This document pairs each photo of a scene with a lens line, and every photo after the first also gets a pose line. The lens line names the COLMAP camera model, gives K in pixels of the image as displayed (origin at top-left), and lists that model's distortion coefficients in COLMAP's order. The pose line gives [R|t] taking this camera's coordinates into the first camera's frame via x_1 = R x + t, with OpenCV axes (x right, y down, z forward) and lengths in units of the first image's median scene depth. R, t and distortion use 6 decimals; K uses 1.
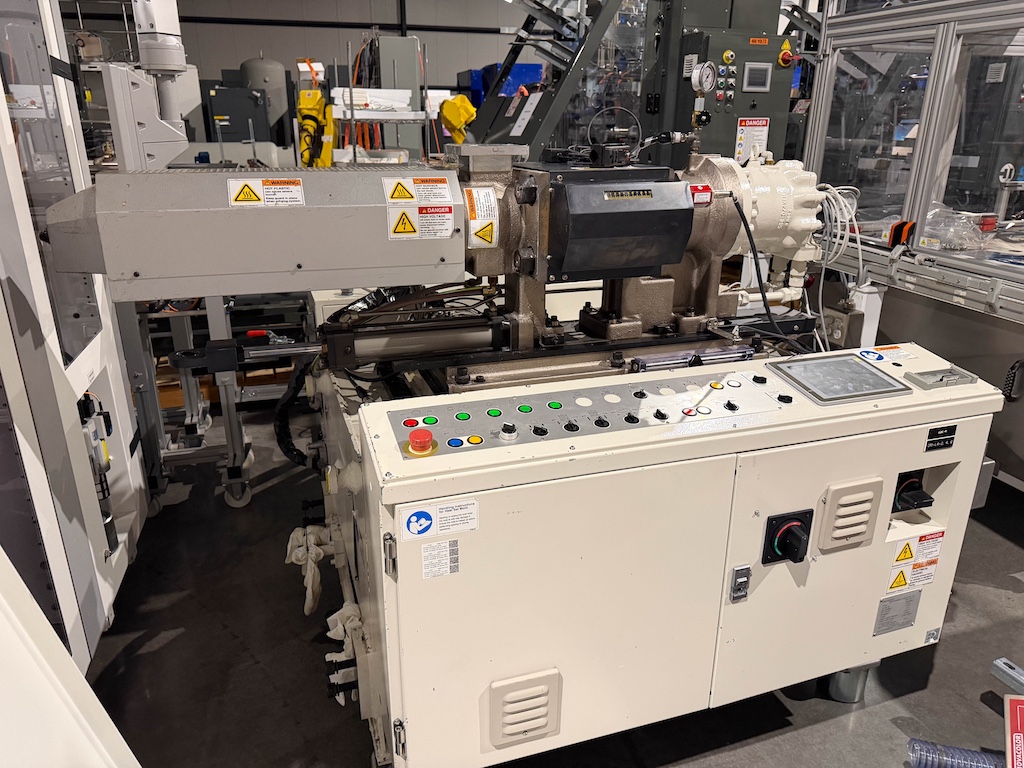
lens RADIAL K [[728.0, 0, 495.3], [0, 728.0, 380.0], [0, 0, 1]] dist [0.059746, -0.094960]
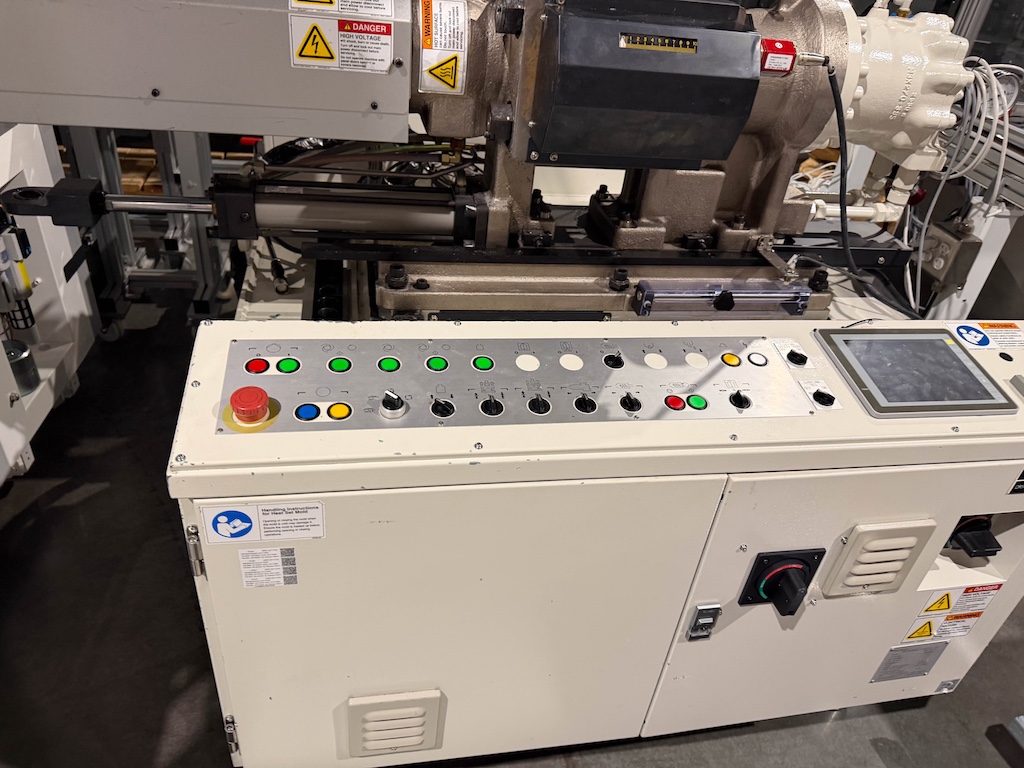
lens RADIAL K [[728.2, 0, 512.0], [0, 728.2, 384.0], [0, 0, 1]] dist [0.053076, -0.077705]
pose [[0.986287, 0.157463, -0.049428, 0.114891], [-0.140421, 0.958012, 0.249989, -0.095777], [0.086716, -0.239620, 0.966986, 0.260257]]
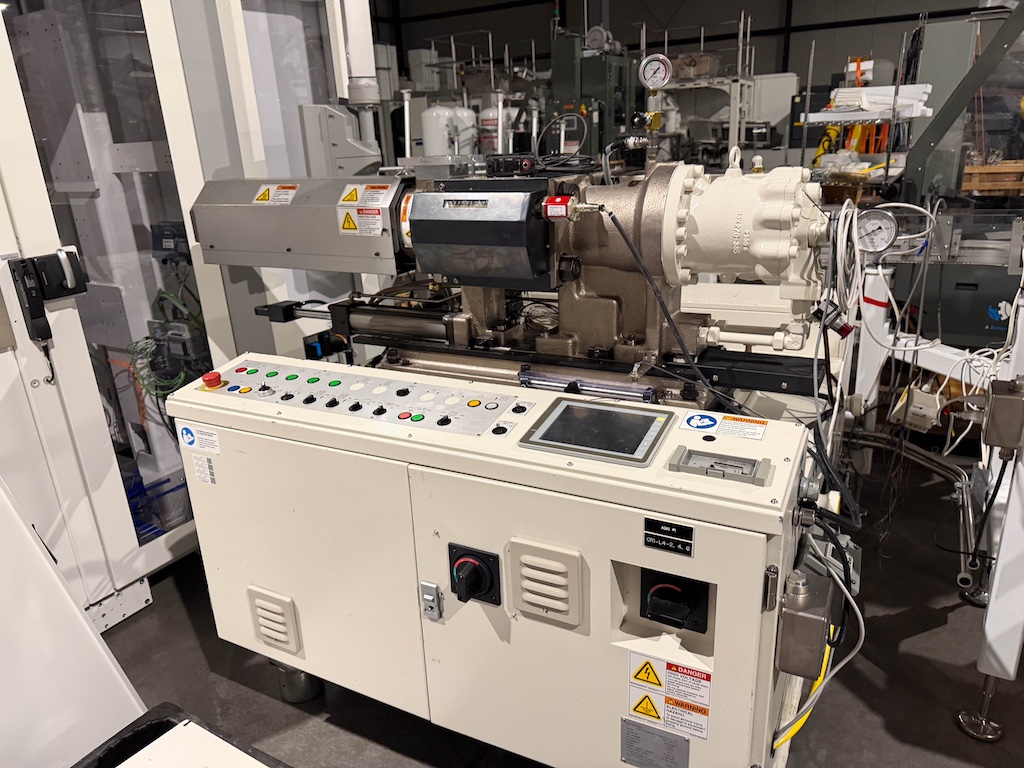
lens RADIAL K [[712.7, 0, 512.9], [0, 712.7, 392.1], [0, 0, 1]] dist [0.108038, -0.150287]
pose [[0.696845, 0.206210, -0.686938, 0.832596], [-0.199036, 0.975758, 0.091003, -0.087102], [0.689051, 0.073310, 0.720995, 0.295524]]
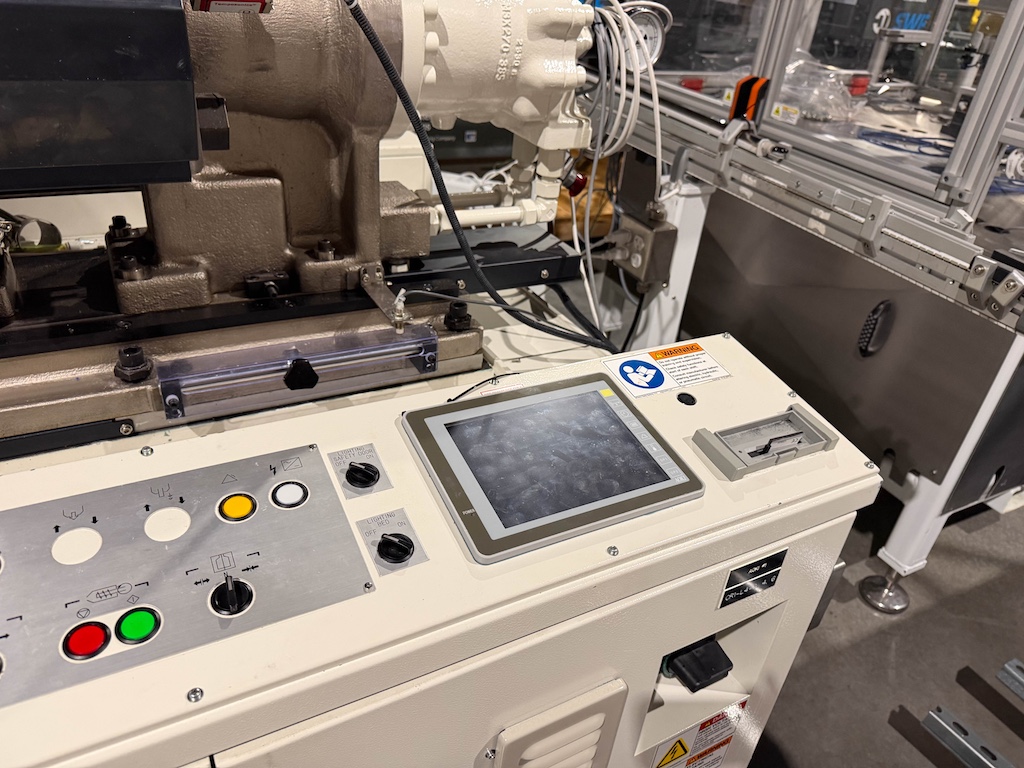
lens RADIAL K [[731.1, 0, 511.4], [0, 731.1, 392.7], [0, 0, 1]] dist [0.063030, -0.103105]
pose [[0.980783, -0.019683, 0.194105, 0.312142], [-0.023686, 0.975526, 0.218603, -0.117718], [-0.193658, -0.219000, 0.956314, 0.515471]]
